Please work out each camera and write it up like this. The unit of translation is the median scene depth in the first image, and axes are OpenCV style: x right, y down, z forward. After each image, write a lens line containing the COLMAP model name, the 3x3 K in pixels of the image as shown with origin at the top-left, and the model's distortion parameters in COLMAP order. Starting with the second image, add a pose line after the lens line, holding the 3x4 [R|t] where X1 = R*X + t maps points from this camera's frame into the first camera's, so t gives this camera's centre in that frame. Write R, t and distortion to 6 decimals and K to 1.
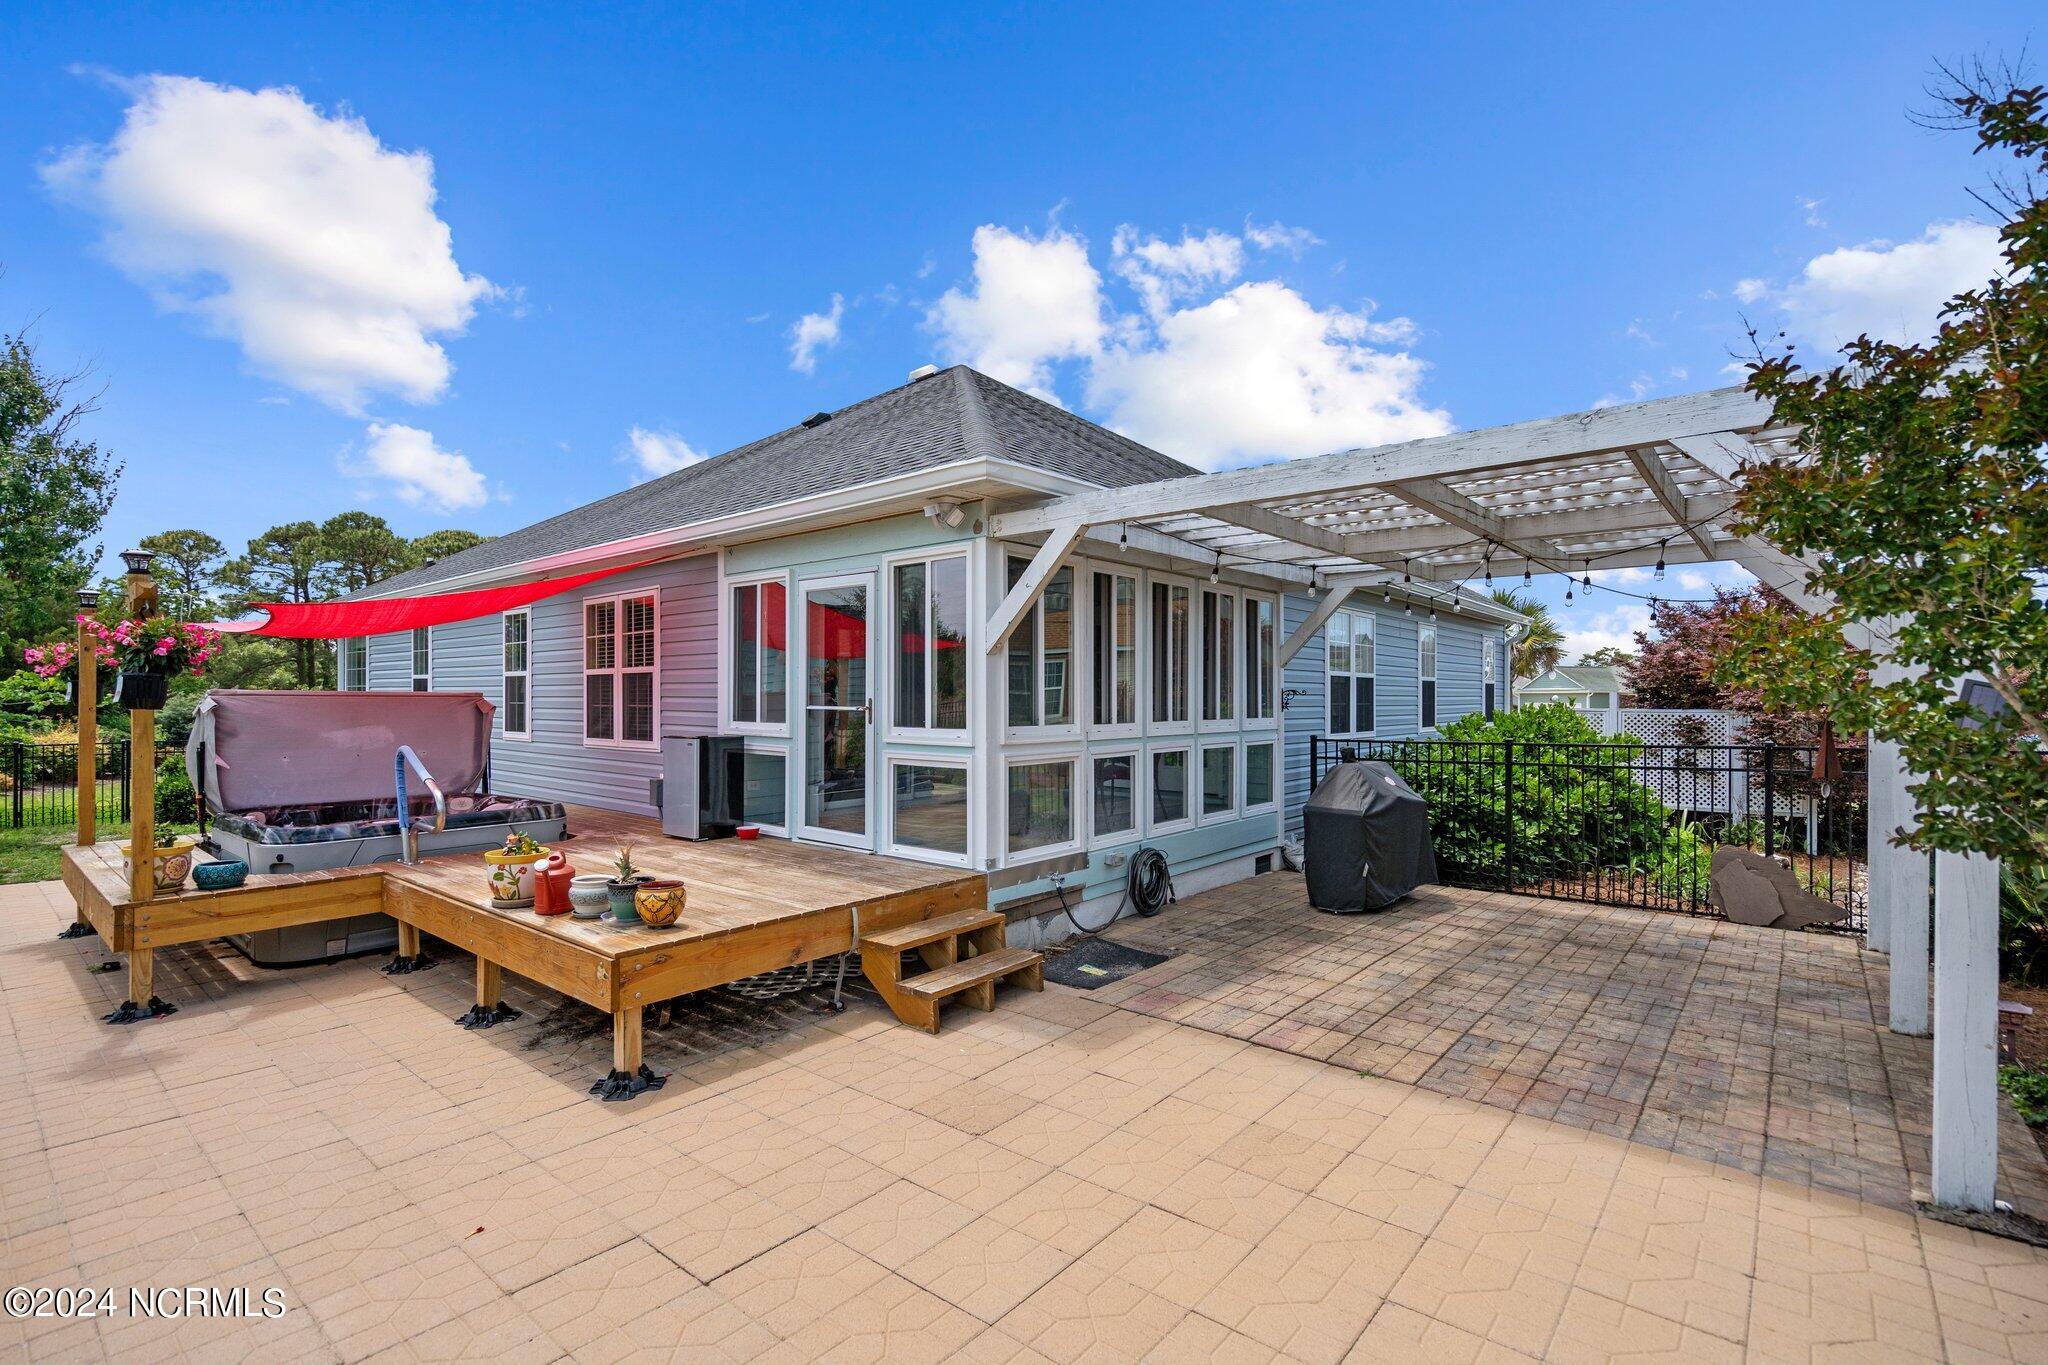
lens RADIAL K [[953.3, 0, 1040.3], [0, 953.3, 699.1], [0, 0, 1]] dist [0.000452, 0.000057]
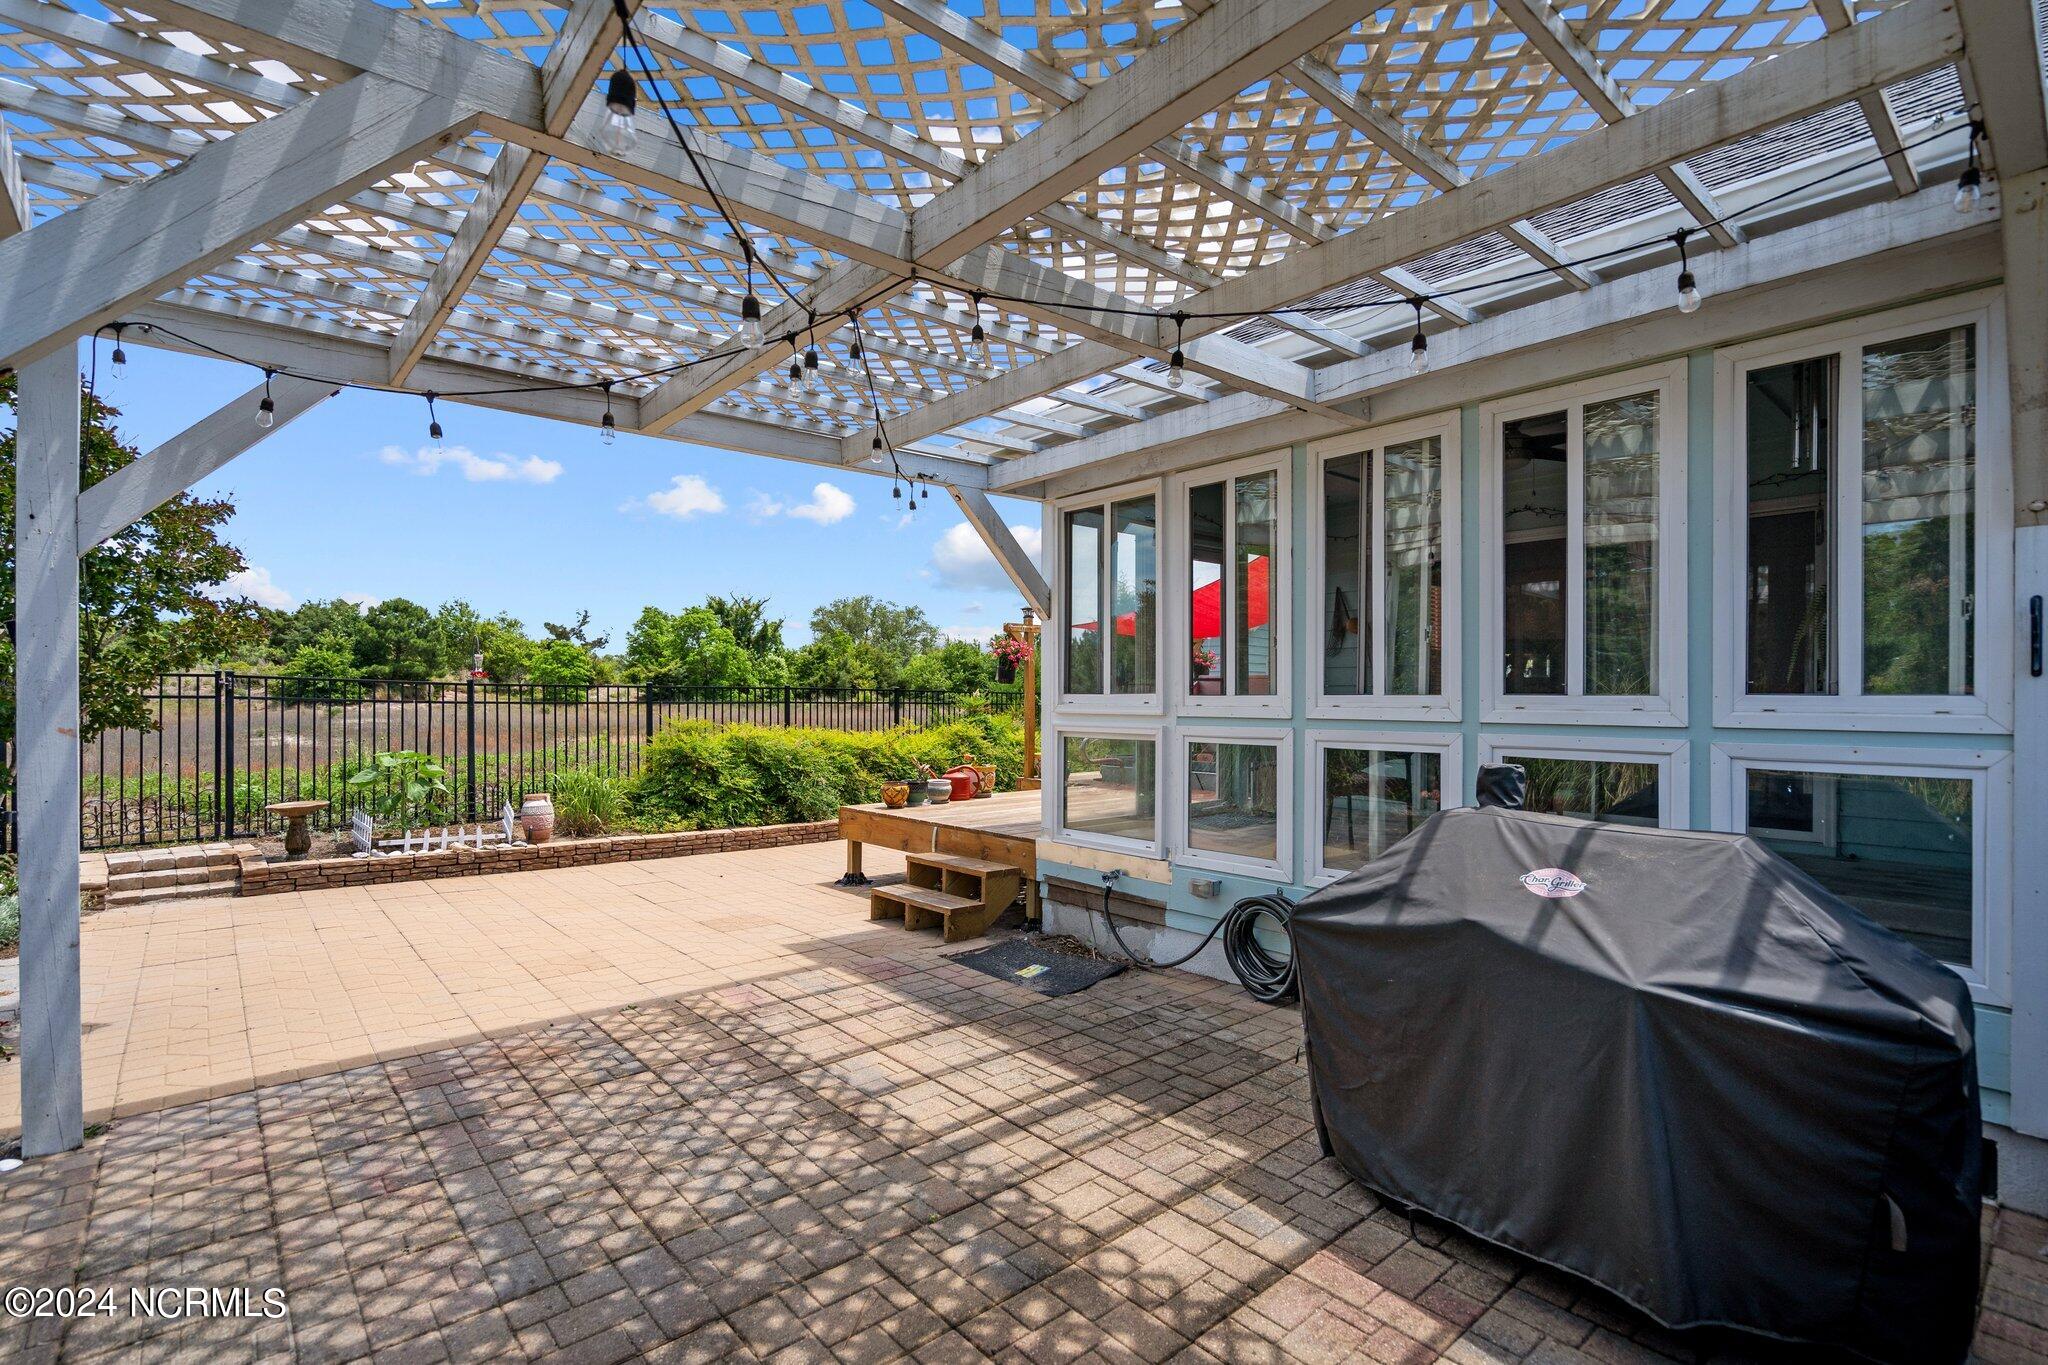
lens RADIAL K [[953.3, 0, 999.4], [0, 953.3, 696.0], [0, 0, 1]] dist [0.000452, 0.000057]
pose [[-0.196065, -0.002651, -0.980587, 0.794841], [-0.003095, 0.999993, -0.002084, 0.027540], [0.980586, 0.002627, -0.196072, 0.979977]]
